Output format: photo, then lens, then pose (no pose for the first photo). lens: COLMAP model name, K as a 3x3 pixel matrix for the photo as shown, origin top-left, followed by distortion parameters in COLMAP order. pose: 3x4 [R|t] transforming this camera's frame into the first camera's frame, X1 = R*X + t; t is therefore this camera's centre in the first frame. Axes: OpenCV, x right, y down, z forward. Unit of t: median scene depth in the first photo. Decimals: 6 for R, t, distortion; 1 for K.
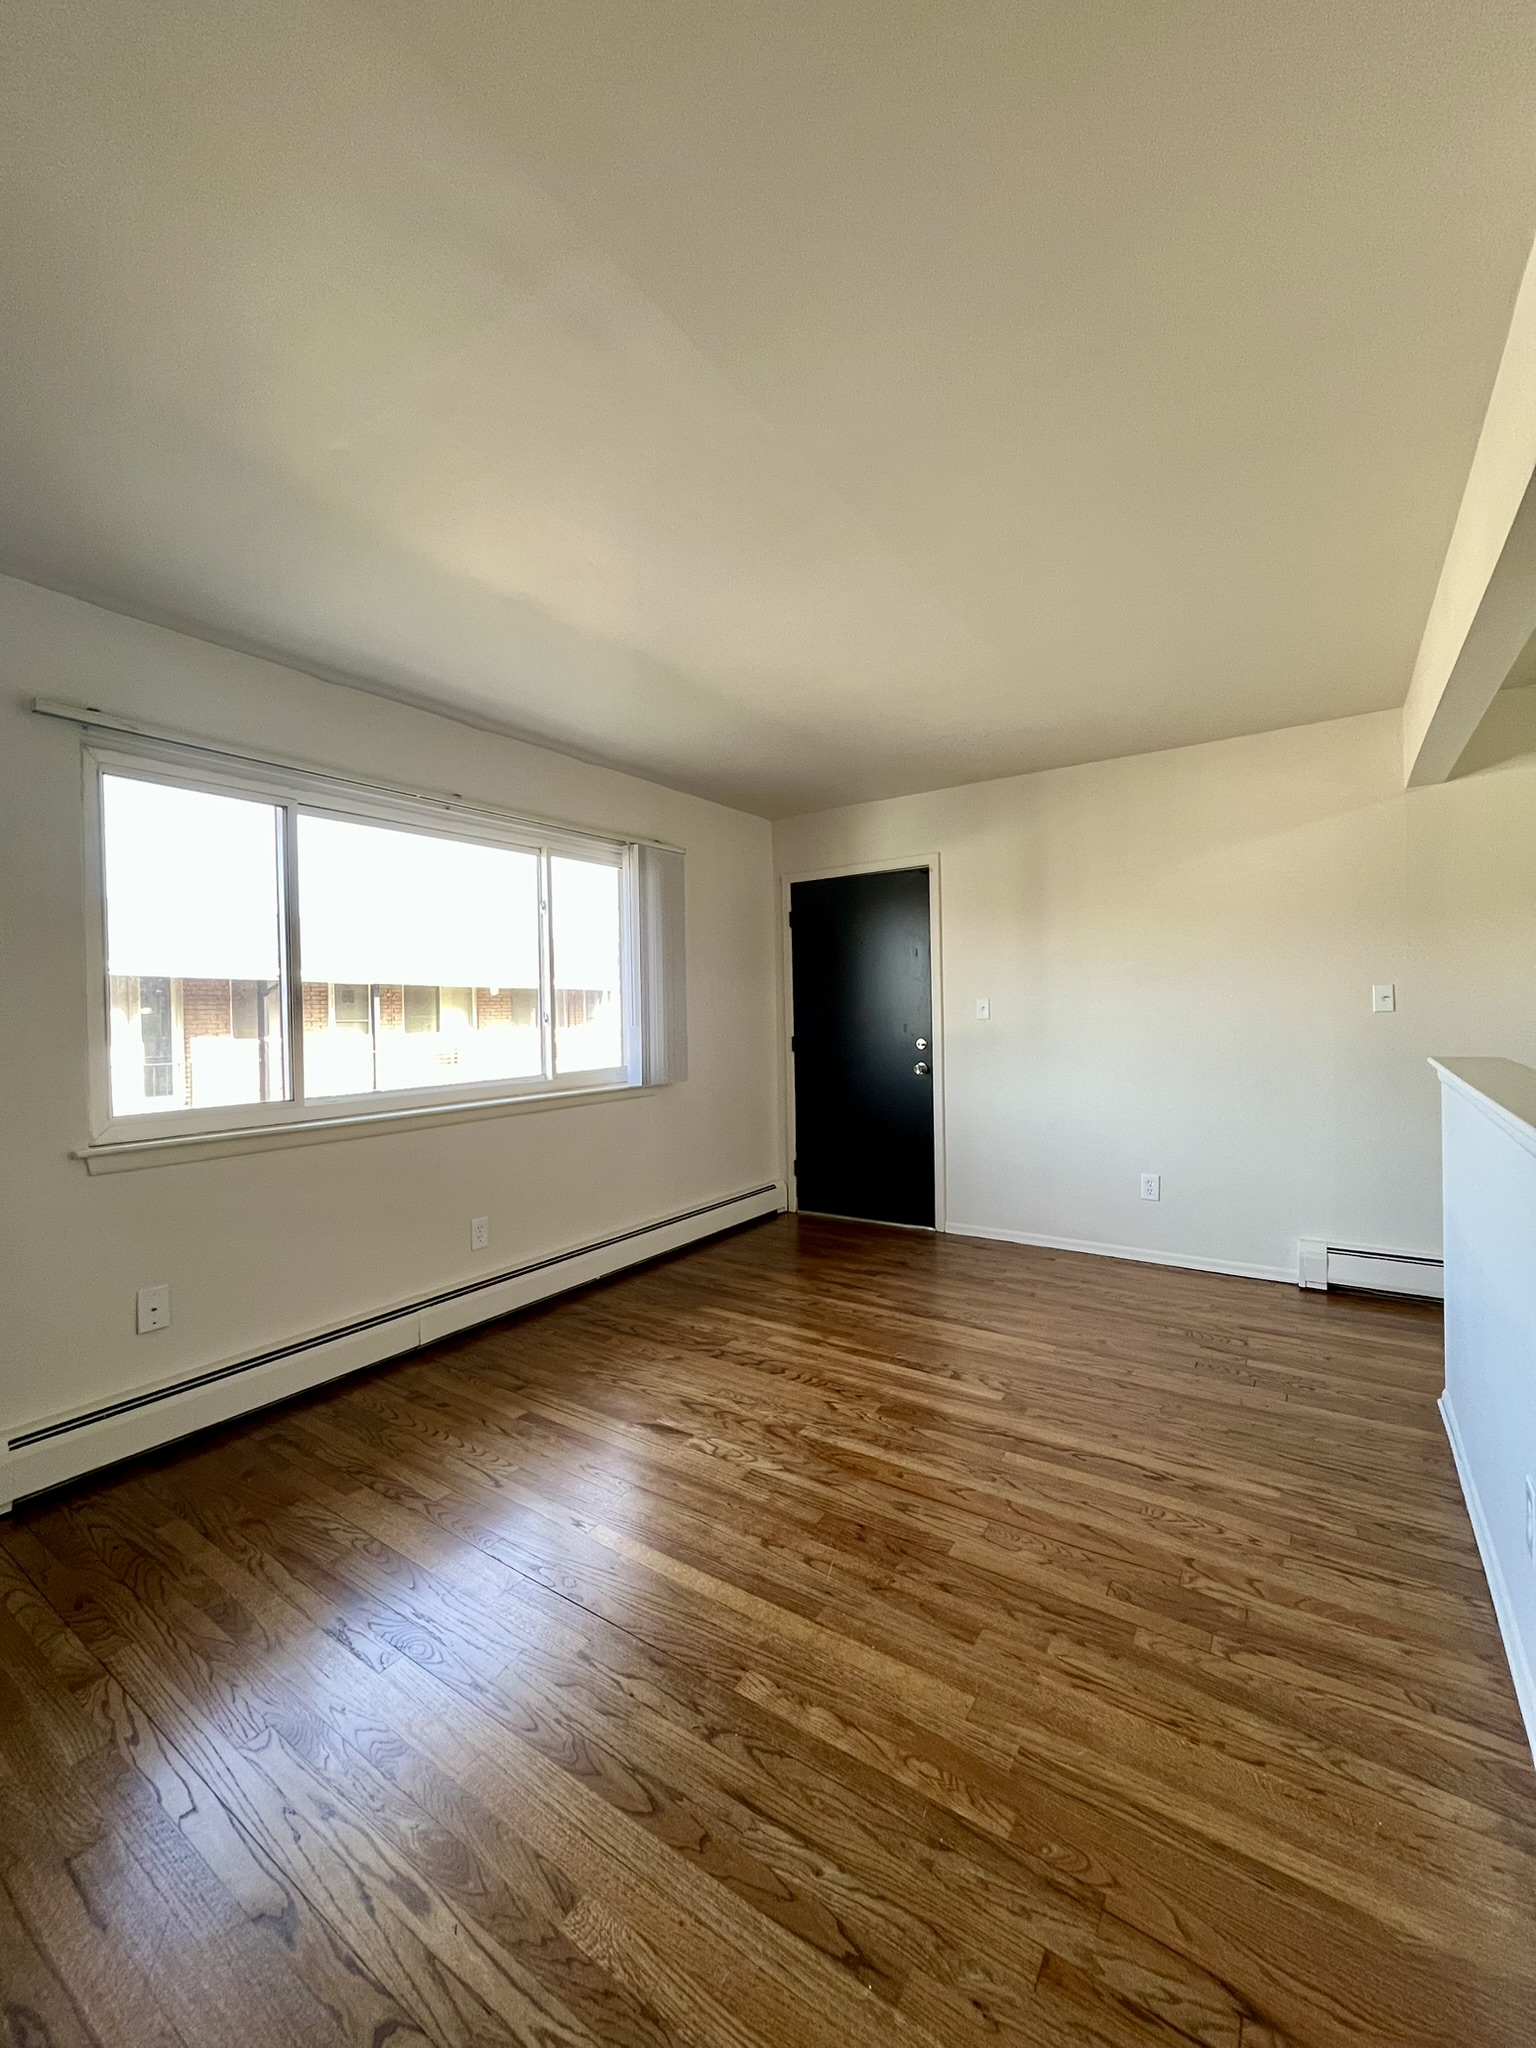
lens RADIAL K [[824.0, 0, 767.6], [0, 824.0, 1017.6], [0, 0, 1]] dist [0.002665, 0.000696]
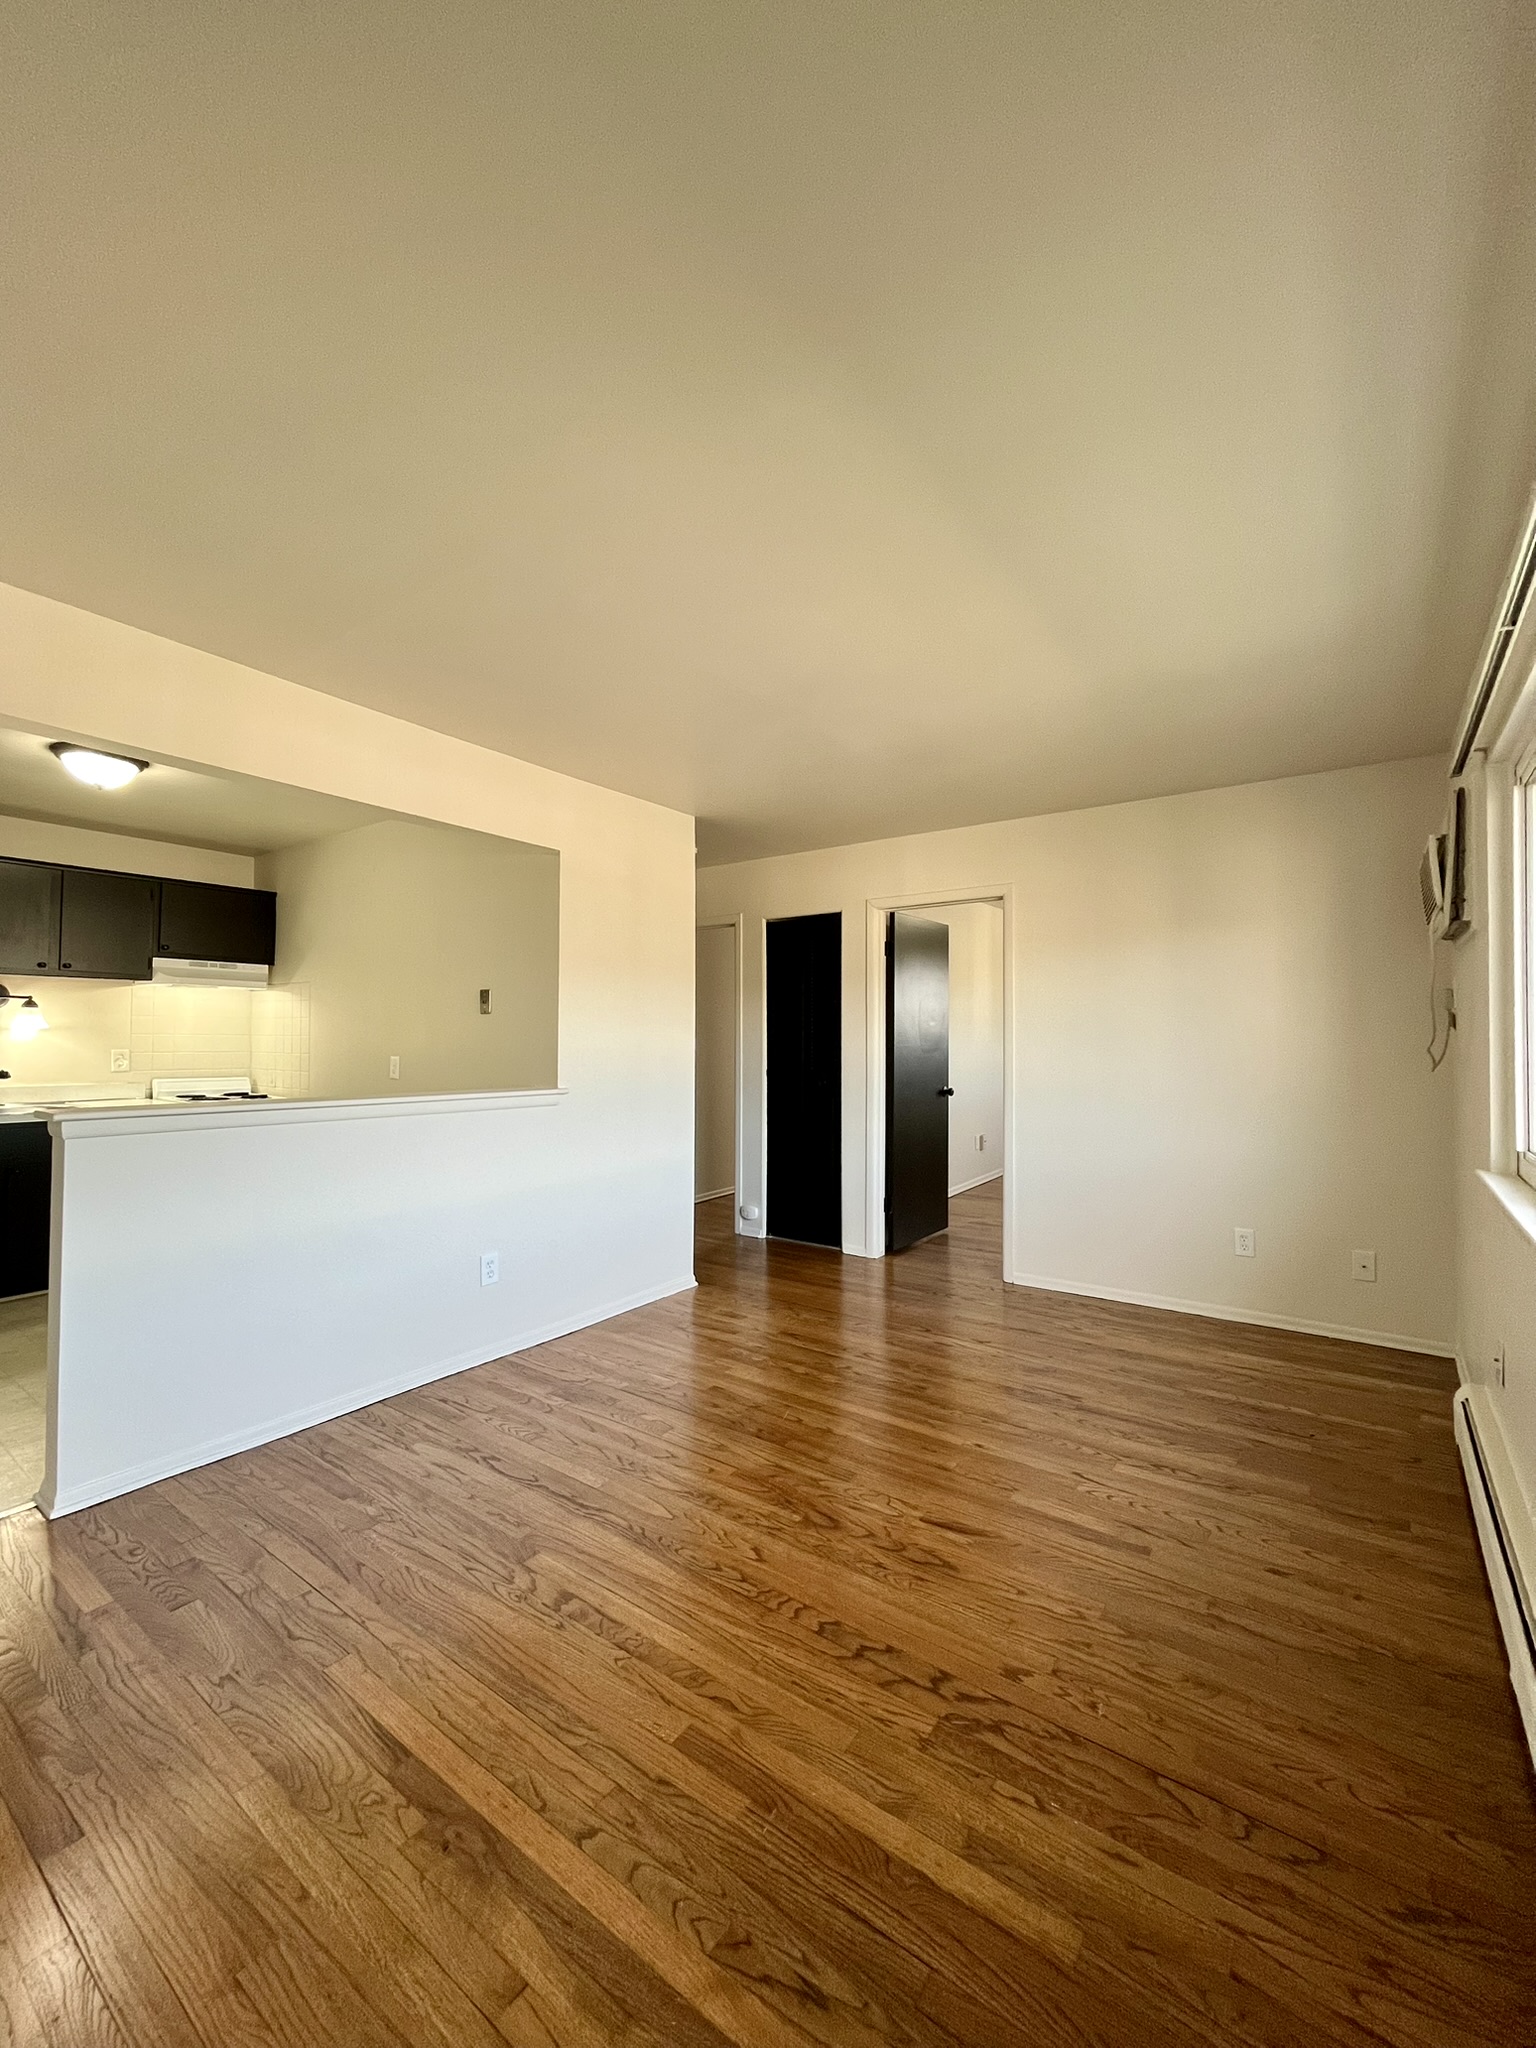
lens RADIAL K [[824.0, 0, 766.9], [0, 824.0, 1028.4], [0, 0, 1]] dist [0.002665, 0.000696]
pose [[-0.999396, 0.013575, 0.032003, 0.038989], [0.013563, 0.999908, -0.000584, -0.030120], [-0.032008, -0.000150, -0.999488, 1.865734]]
